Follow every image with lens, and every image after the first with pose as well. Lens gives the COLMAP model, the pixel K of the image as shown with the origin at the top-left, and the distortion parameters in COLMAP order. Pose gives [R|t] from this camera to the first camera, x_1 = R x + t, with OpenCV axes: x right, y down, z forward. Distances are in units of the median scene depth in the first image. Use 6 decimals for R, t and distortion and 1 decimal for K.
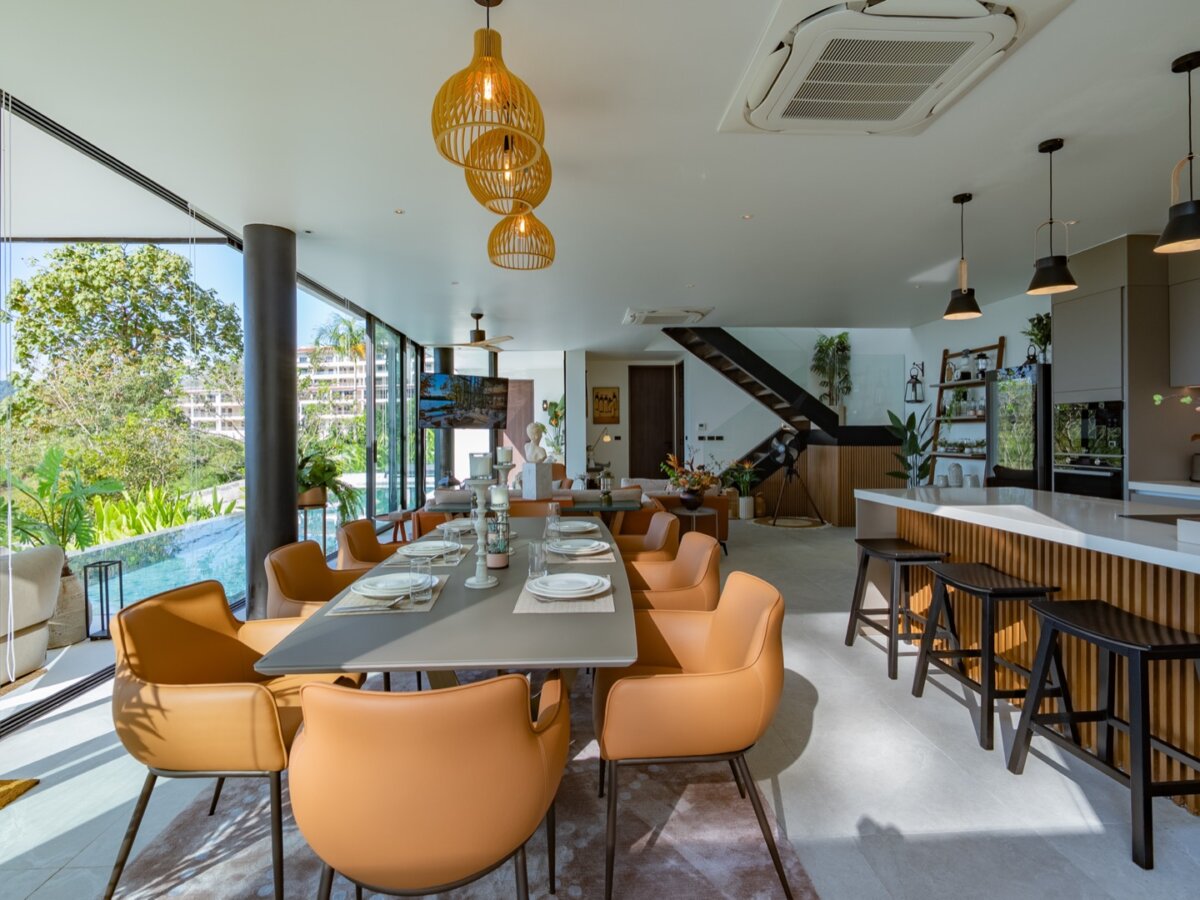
lens RADIAL K [[596.8, 0, 591.9], [0, 596.8, 431.9], [0, 0, 1]] dist [0.000510, 0.000833]
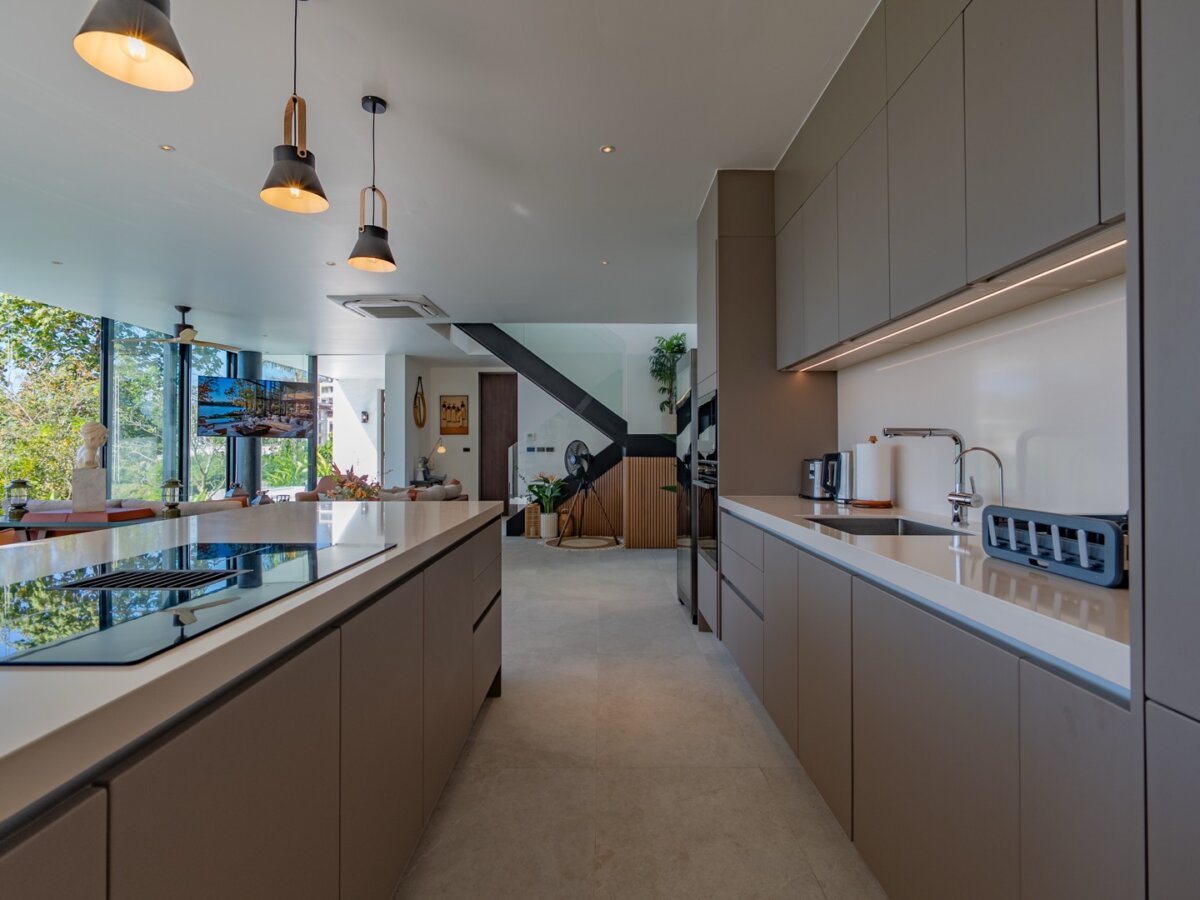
lens RADIAL K [[581.6, 0, 600.9], [0, 581.6, 444.5], [0, 0, 1]] dist [-0.000975, -0.000498]
pose [[0.999226, 0.004478, -0.039082, 0.291351], [-0.004823, 0.999950, -0.008728, 0.009128], [0.039041, 0.008910, 0.999198, 0.094207]]
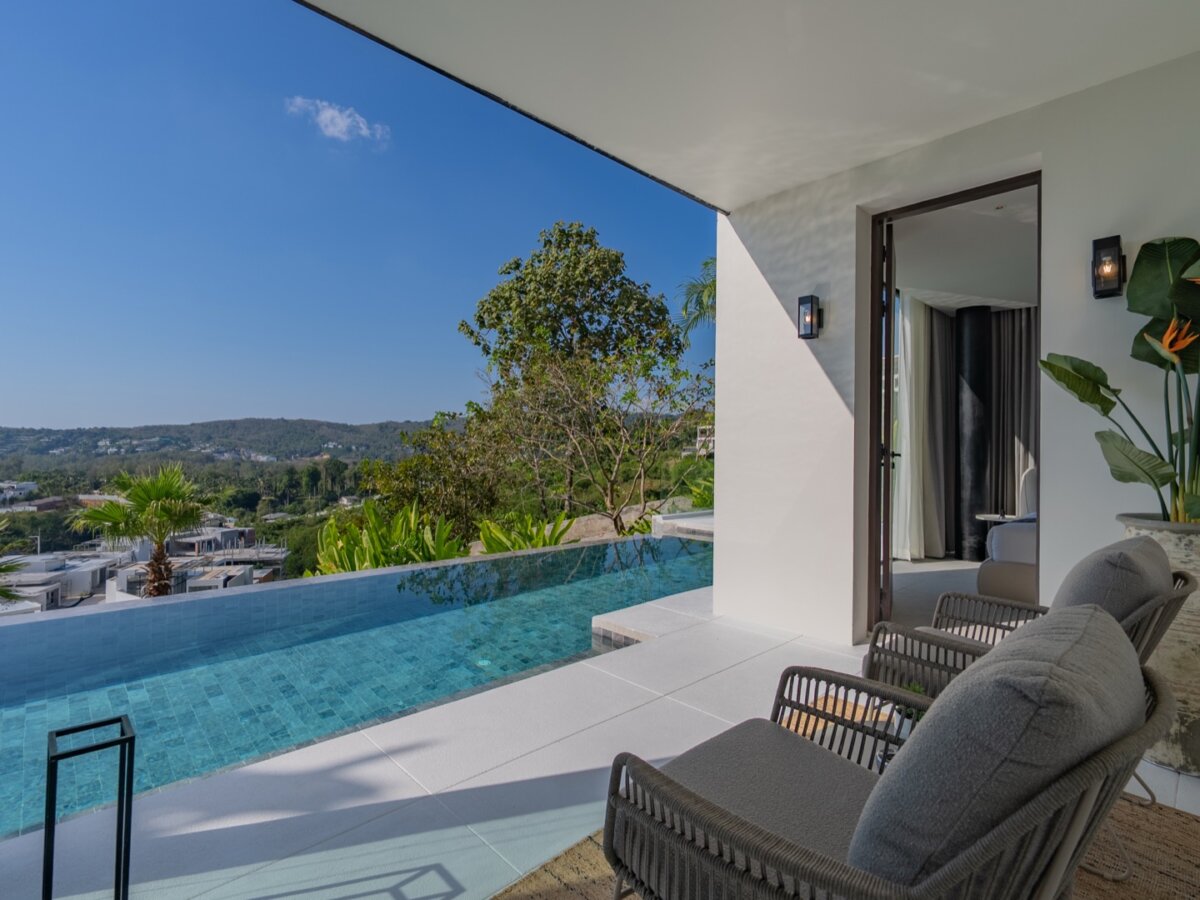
lens RADIAL K [[591.4, 0, 600.0], [0, 591.4, 450.0], [0, 0, 1]] dist [0.001389, 0.000518]
pose [[0.666486, 0.012195, -0.745418, -0.056741], [-0.015136, 0.999881, 0.002825, 0.021882], [0.745364, 0.009400, 0.666591, 0.928191]]
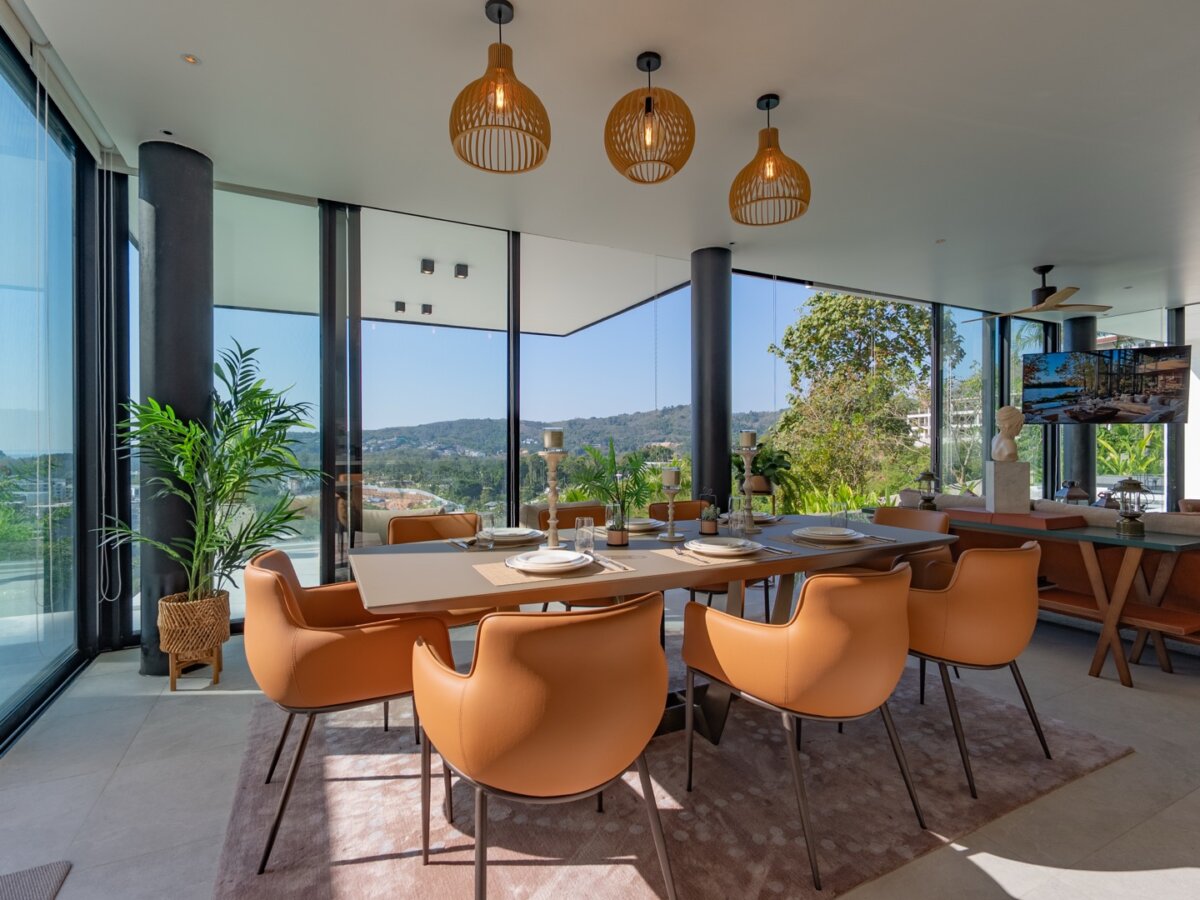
lens RADIAL K [[581.6, 0, 600.9], [0, 581.6, 444.5], [0, 0, 1]] dist [-0.000975, -0.000498]
pose [[0.413557, 0.005290, -0.910463, 0.147745], [0.003222, 0.999968, 0.007273, 0.010510], [0.910472, -0.005941, 0.413527, 0.123295]]
